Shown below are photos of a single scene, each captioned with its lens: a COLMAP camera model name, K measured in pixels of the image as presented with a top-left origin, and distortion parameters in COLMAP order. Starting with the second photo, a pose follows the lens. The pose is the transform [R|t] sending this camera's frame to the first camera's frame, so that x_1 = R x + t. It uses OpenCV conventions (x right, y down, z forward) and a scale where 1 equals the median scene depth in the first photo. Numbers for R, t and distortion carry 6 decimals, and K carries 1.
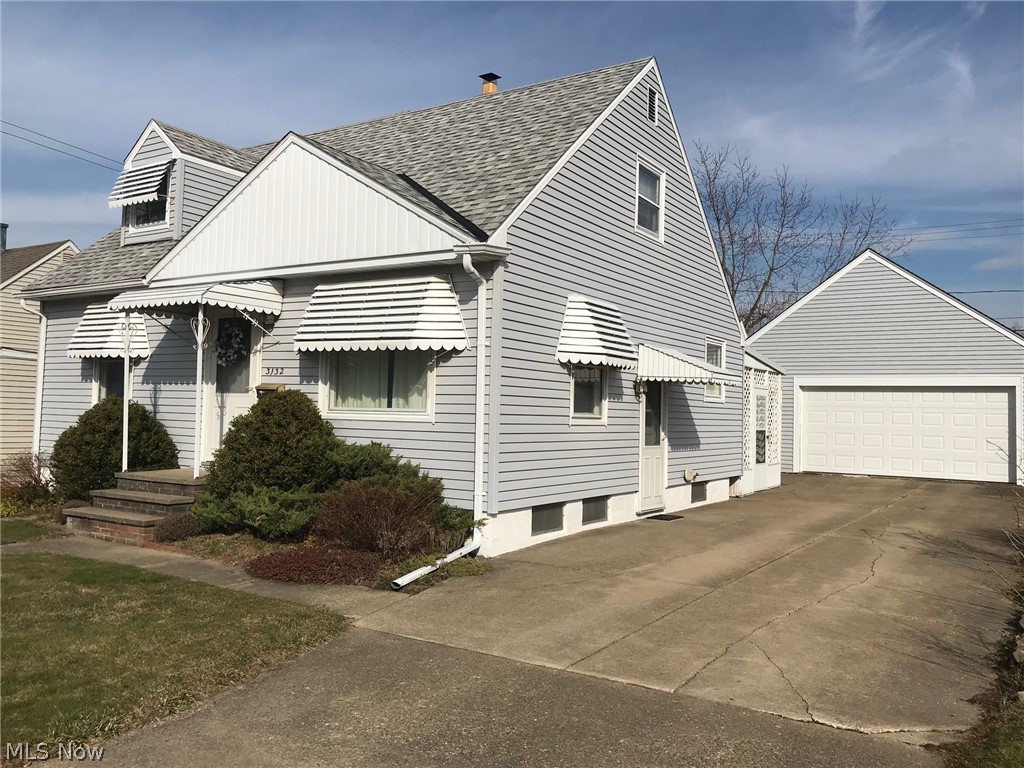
lens RADIAL K [[831.8, 0, 512.0], [0, 831.8, 384.0], [0, 0, 1]] dist [0.003984, -0.002445]
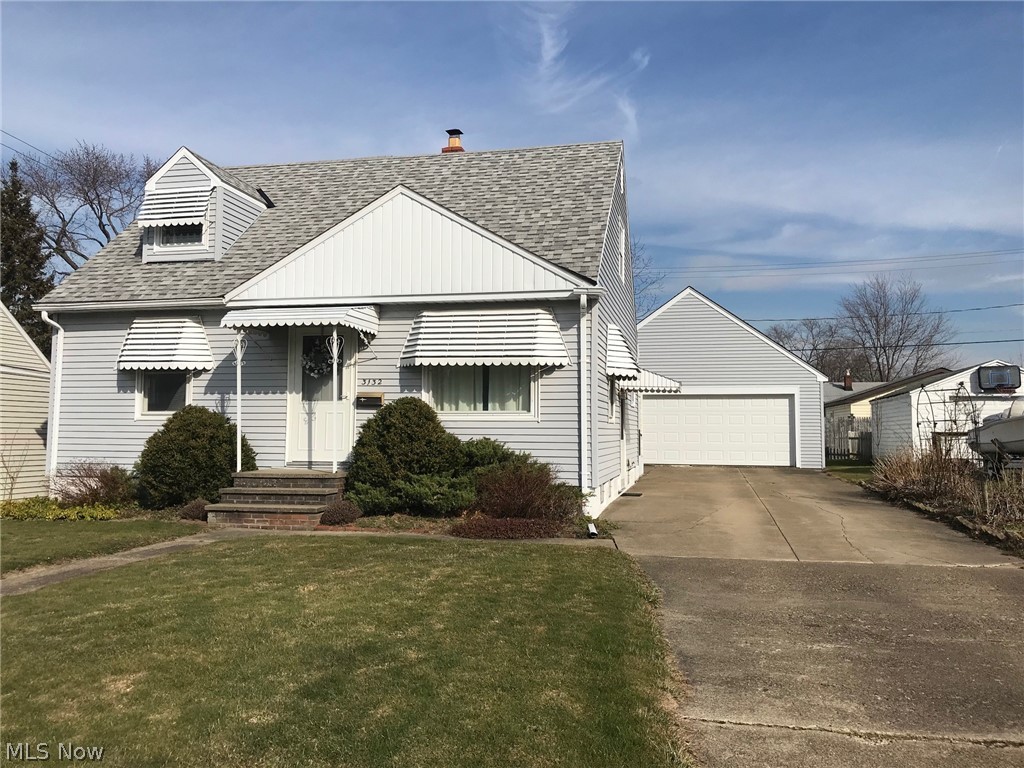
lens RADIAL K [[831.8, 0, 512.0], [0, 831.8, 384.0], [0, 0, 1]] dist [0.003984, -0.002445]
pose [[0.938449, -0.001197, 0.345415, -0.527129], [0.006545, 0.999876, -0.014315, 0.005963], [-0.345355, 0.015695, 0.938341, -0.185627]]
